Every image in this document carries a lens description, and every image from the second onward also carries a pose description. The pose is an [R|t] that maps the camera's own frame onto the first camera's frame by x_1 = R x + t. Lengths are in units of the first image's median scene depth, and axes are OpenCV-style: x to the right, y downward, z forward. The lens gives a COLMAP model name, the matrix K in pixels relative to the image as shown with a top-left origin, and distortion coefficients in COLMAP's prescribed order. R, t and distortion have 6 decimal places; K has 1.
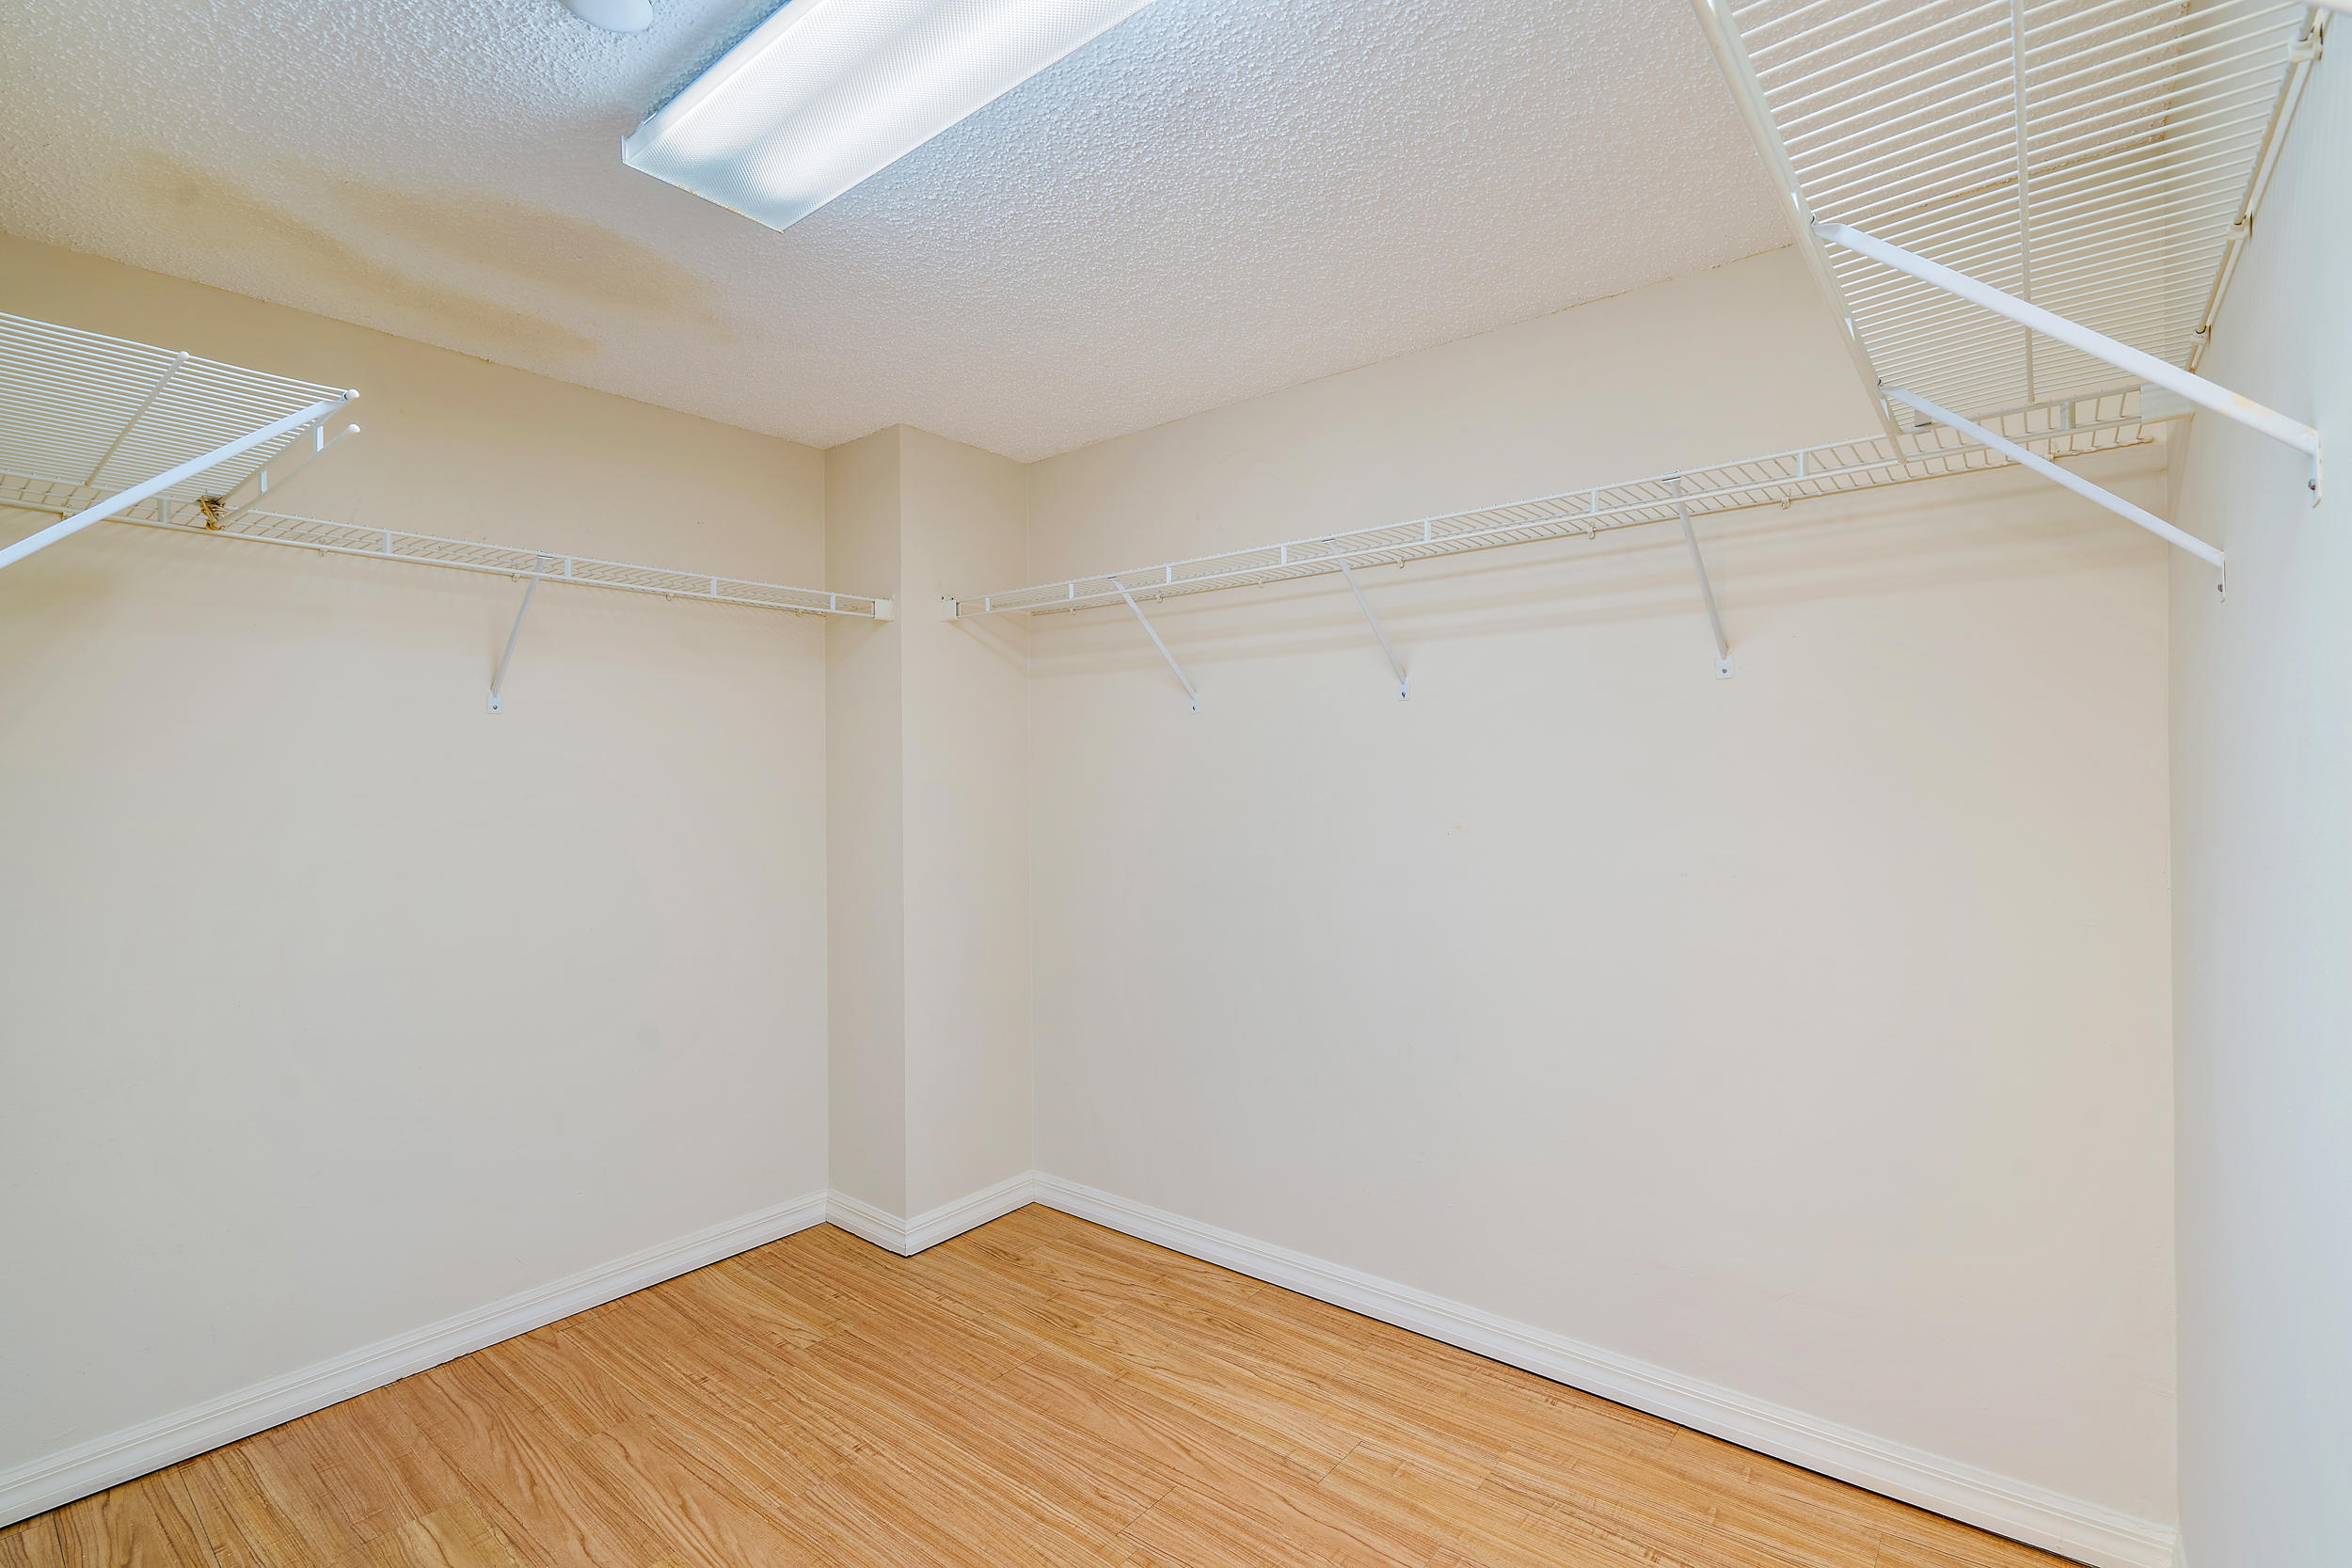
lens RADIAL K [[1077.8, 0, 1177.1], [0, 1077.8, 780.5], [0, 0, 1]] dist [-0.001018, -0.000564]
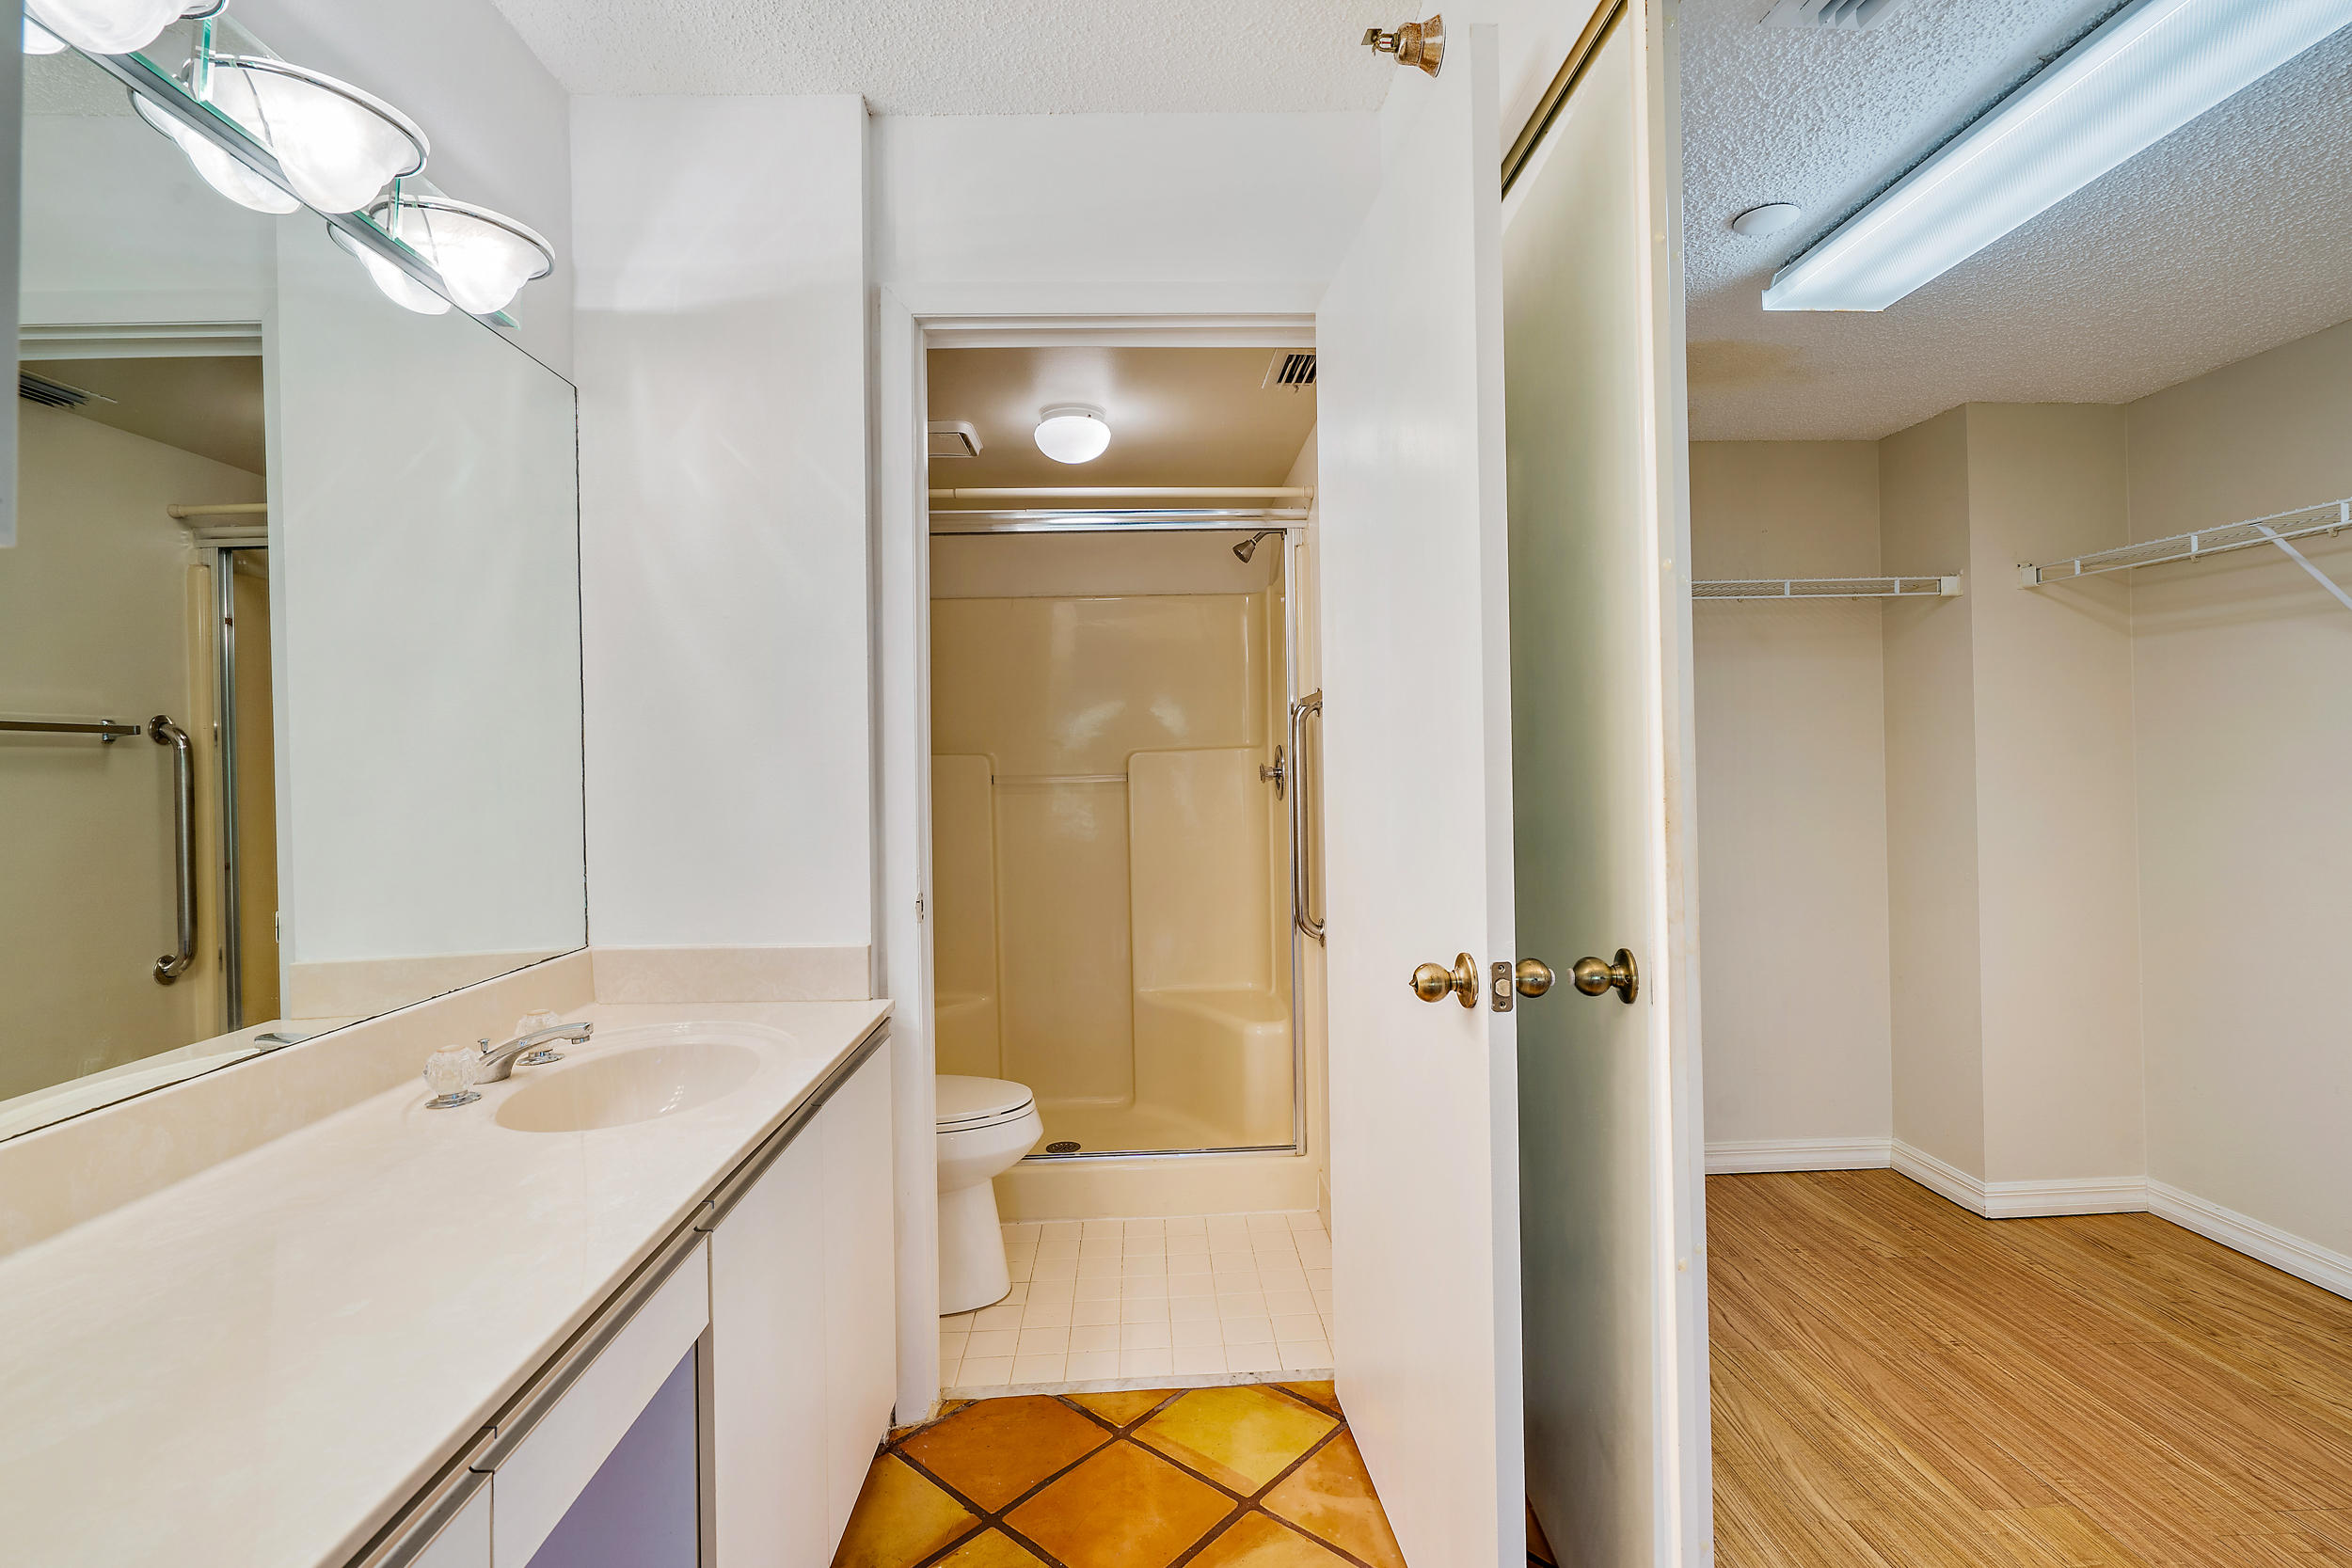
lens RADIAL K [[1077.8, 0, 1214.9], [0, 1077.8, 753.1], [0, 0, 1]] dist [-0.001018, -0.000564]
pose [[0.674171, -0.010982, -0.738494, 0.015852], [0.011541, 0.999924, -0.004334, -0.001860], [0.738485, -0.005600, 0.674247, -0.256951]]
